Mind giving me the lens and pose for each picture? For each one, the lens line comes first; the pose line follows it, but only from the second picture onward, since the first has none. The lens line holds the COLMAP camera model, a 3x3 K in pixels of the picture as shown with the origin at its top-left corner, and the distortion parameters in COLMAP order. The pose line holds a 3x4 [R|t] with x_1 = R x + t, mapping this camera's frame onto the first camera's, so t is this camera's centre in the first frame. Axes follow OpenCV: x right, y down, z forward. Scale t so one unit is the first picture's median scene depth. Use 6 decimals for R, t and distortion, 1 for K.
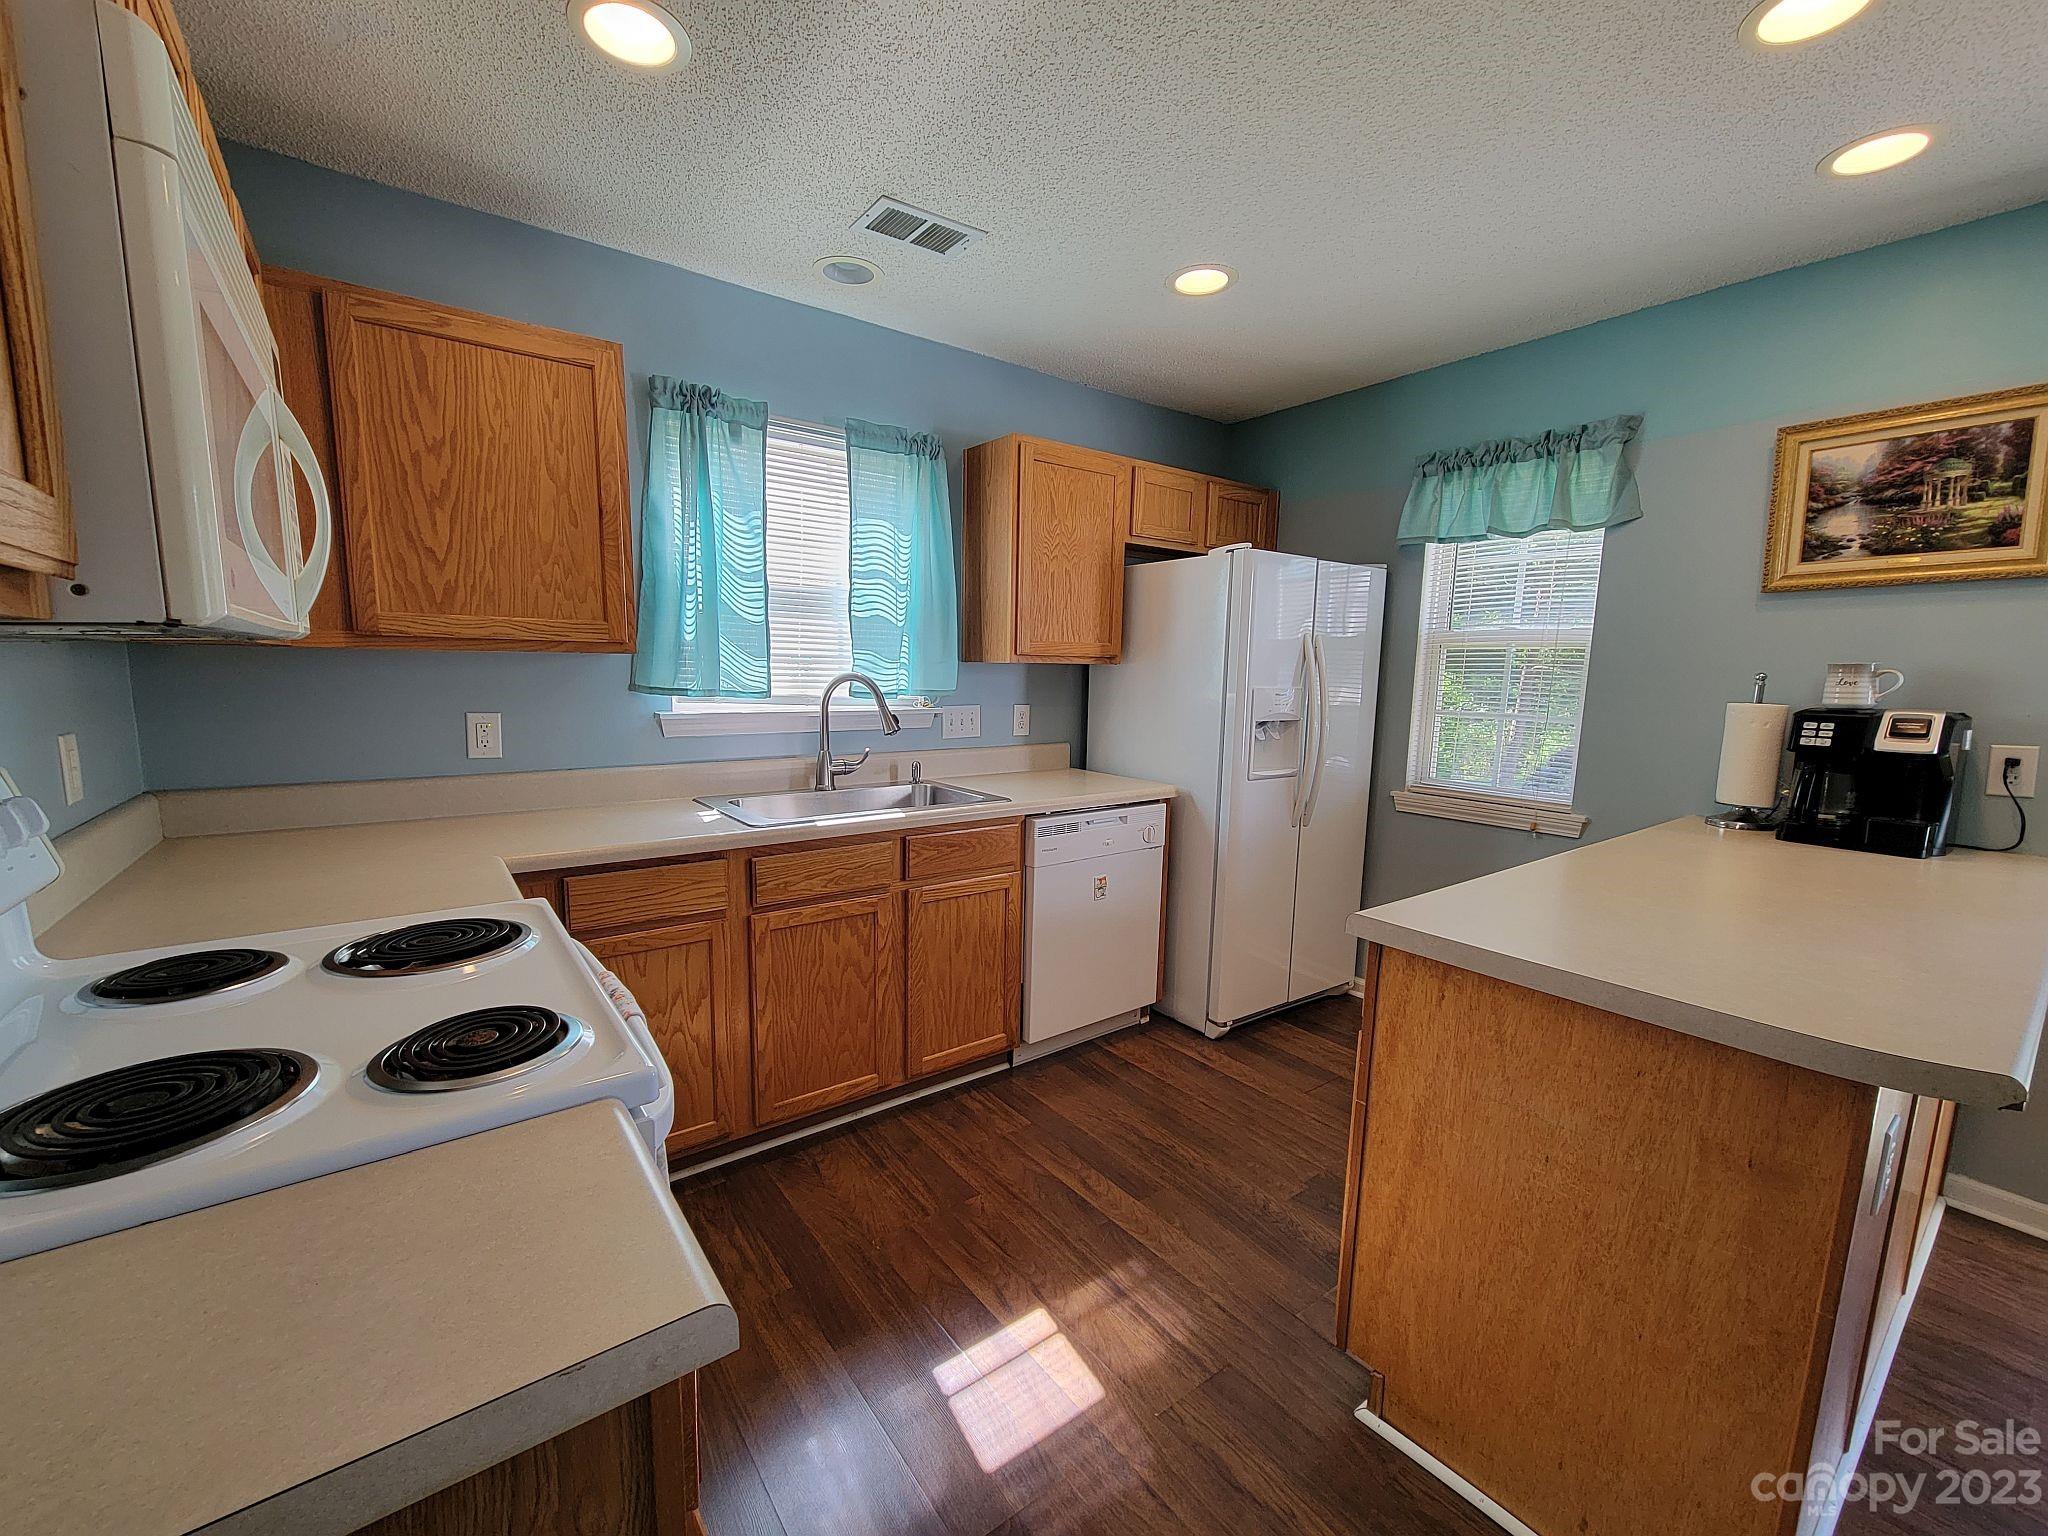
lens RADIAL K [[830.2, 0, 1015.4], [0, 830.2, 786.3], [0, 0, 1]] dist [0.004711, -0.003067]
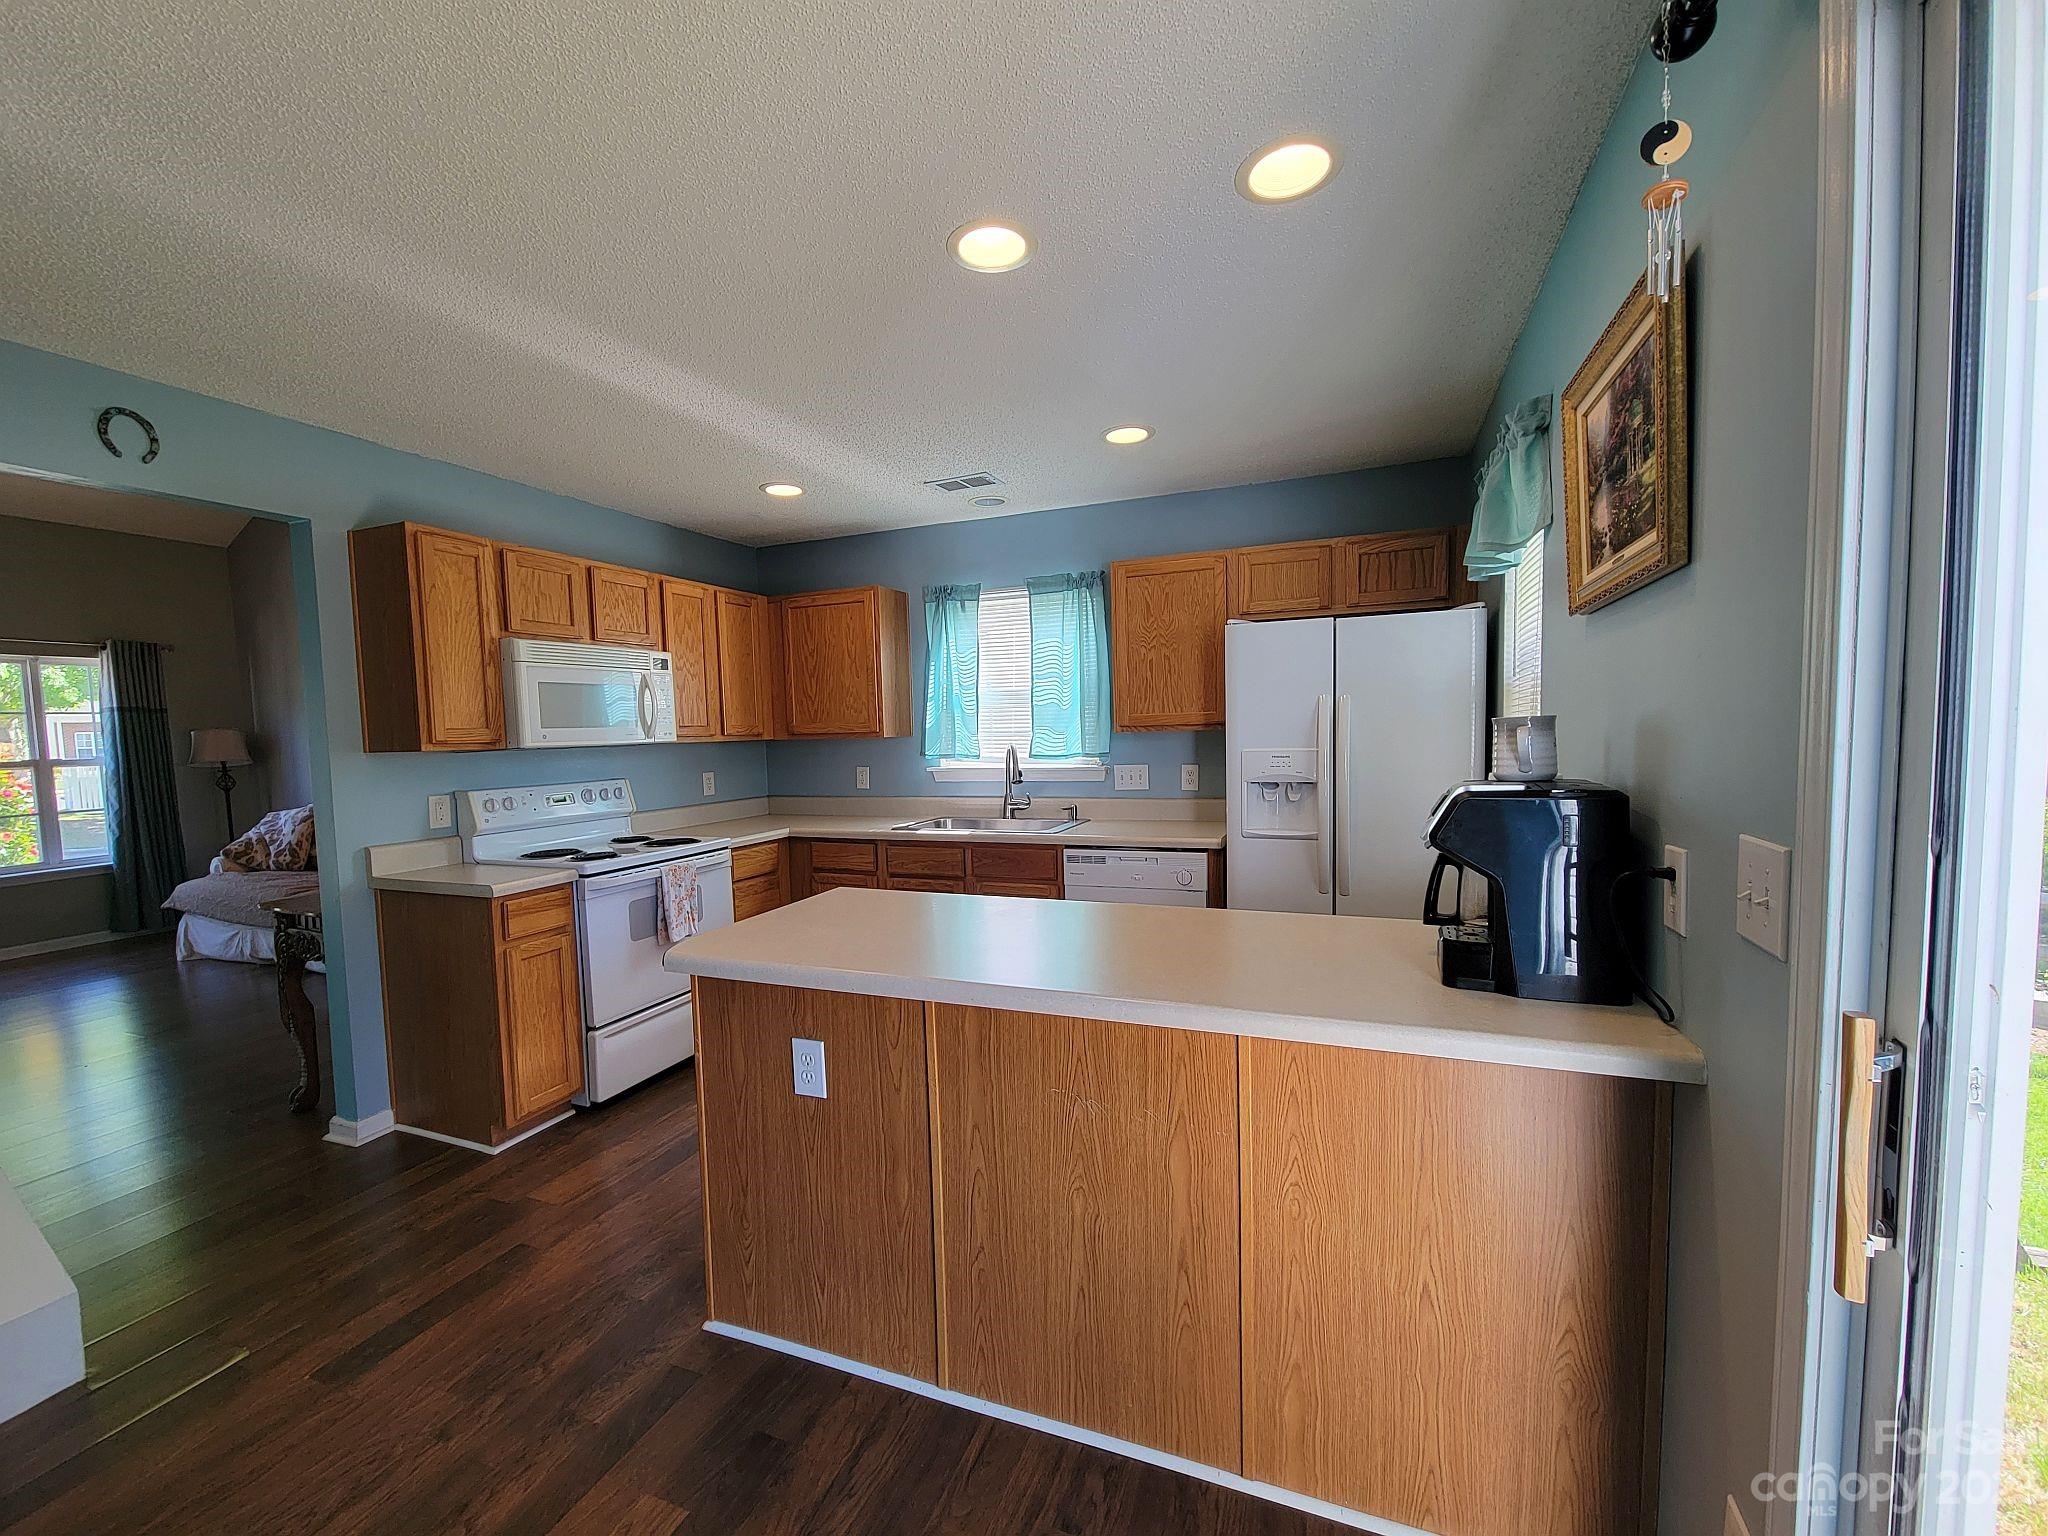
lens RADIAL K [[830.2, 0, 1013.0], [0, 830.2, 788.2], [0, 0, 1]] dist [0.004711, -0.003067]
pose [[0.520699, 0.032120, -0.853136, 1.204887], [-0.085683, 0.996213, -0.014789, -0.033636], [0.849430, 0.080800, 0.521479, 0.224729]]
